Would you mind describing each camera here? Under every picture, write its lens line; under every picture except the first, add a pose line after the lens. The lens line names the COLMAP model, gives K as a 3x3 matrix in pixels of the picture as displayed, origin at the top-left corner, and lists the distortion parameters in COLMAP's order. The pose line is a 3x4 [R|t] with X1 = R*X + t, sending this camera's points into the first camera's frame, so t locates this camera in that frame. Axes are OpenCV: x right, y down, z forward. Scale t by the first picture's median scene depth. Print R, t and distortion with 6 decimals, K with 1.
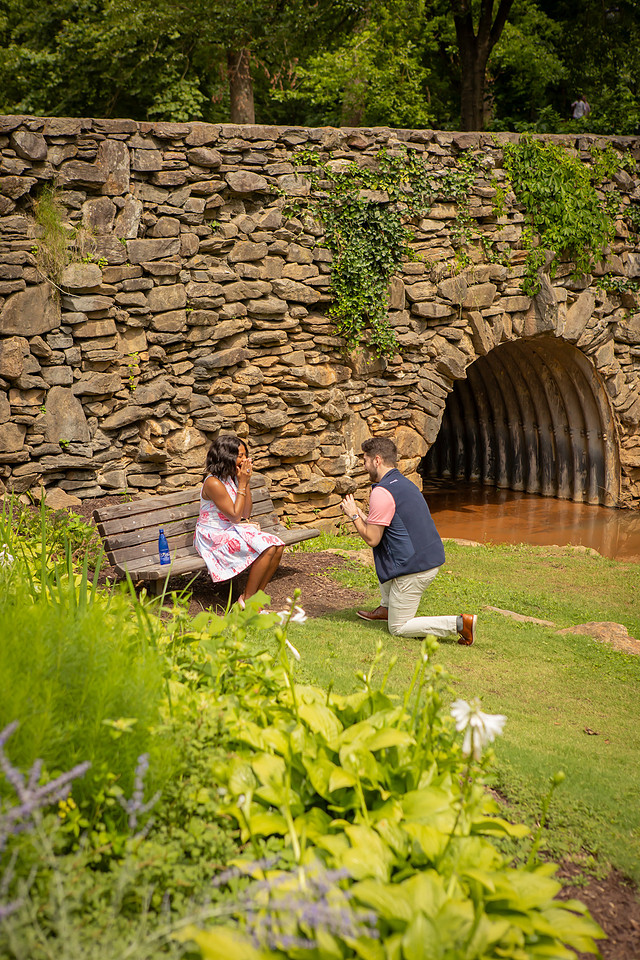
lens RADIAL K [[1790.7, 0, 320.0], [0, 1790.7, 480.0], [0, 0, 1]] dist [0.181414, -0.284581]
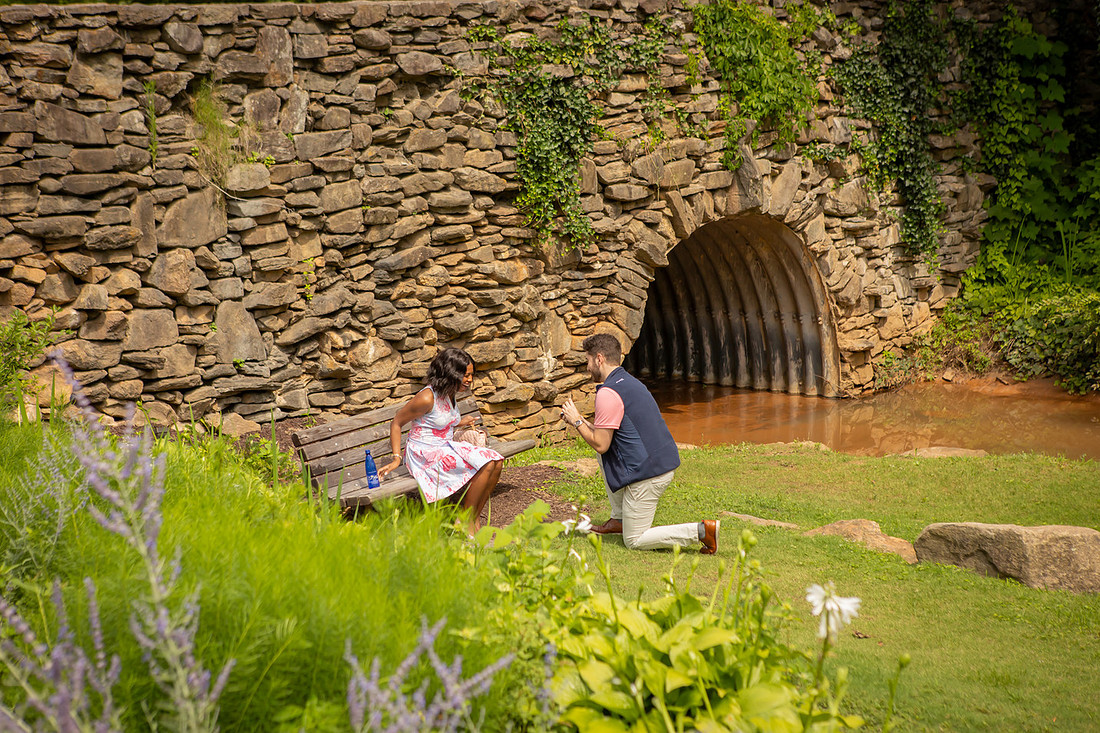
lens RADIAL K [[2051.8, 0, 550.0], [0, 2051.8, 366.5], [0, 0, 1]] dist [0.181414, -0.284581]
pose [[0.997308, -0.060636, 0.041230, -0.026391], [0.061056, 0.998094, -0.009001, 0.000147], [-0.040606, 0.011494, 0.999109, -0.037206]]
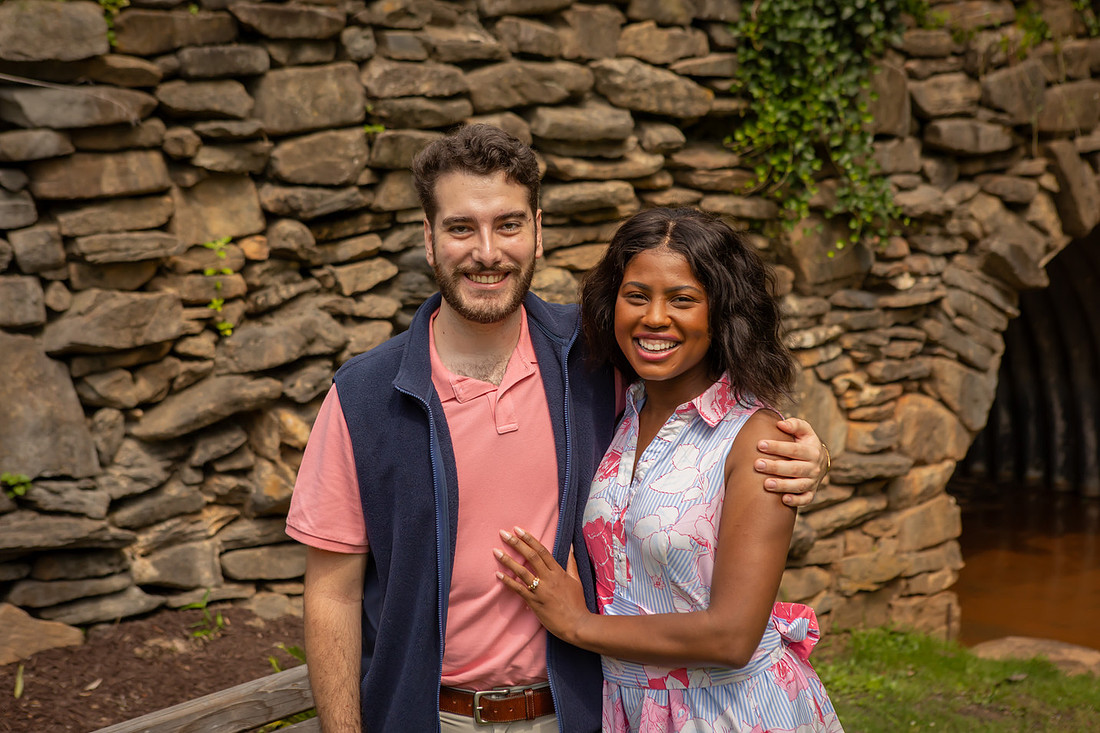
lens RADIAL K [[1795.9, 0, 587.0], [0, 1795.9, 364.4], [0, 0, 1]] dist [0.121221, 0.015324]
pose [[0.993893, -0.032004, -0.105604, 0.013813], [0.028437, 0.998979, -0.035118, -0.025988], [0.106620, 0.031901, 0.993788, 0.579117]]
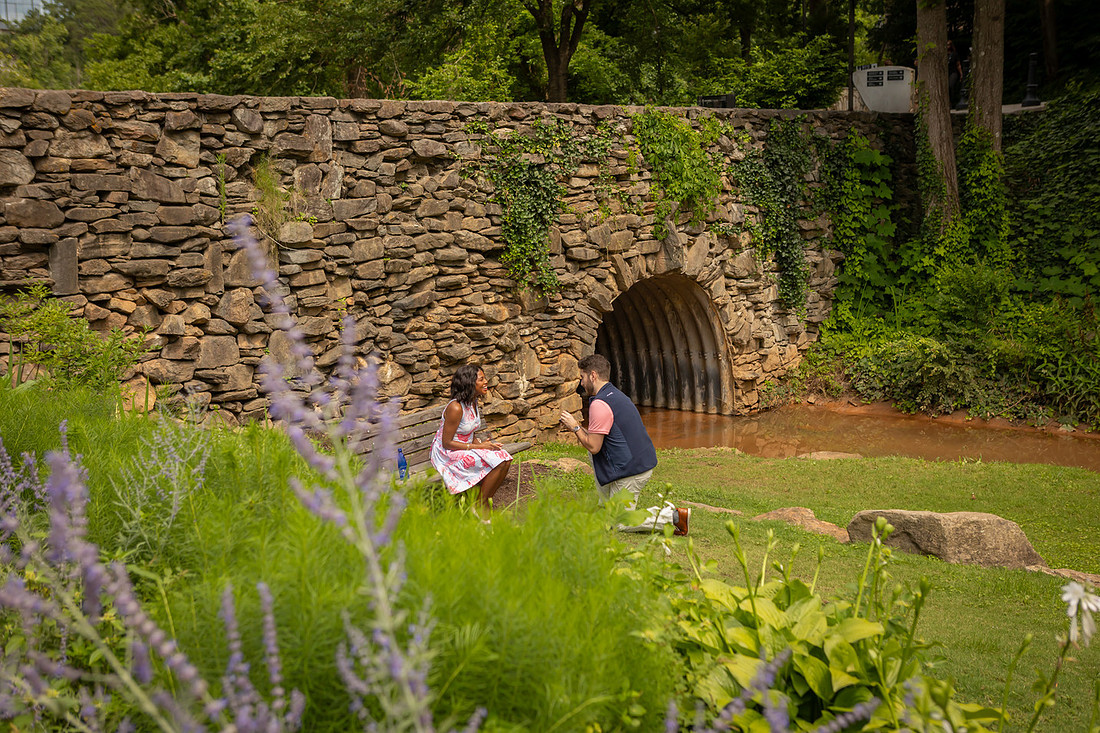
lens RADIAL K [[1424.5, 0, 550.0], [0, 1424.5, 366.5], [0, 0, 1]] dist [-0.040899, 0.055371]
pose [[0.993831, -0.050248, 0.098866, -0.059316], [0.053450, 0.998120, -0.030007, 0.006126], [-0.097172, 0.035106, 0.994648, 0.083425]]
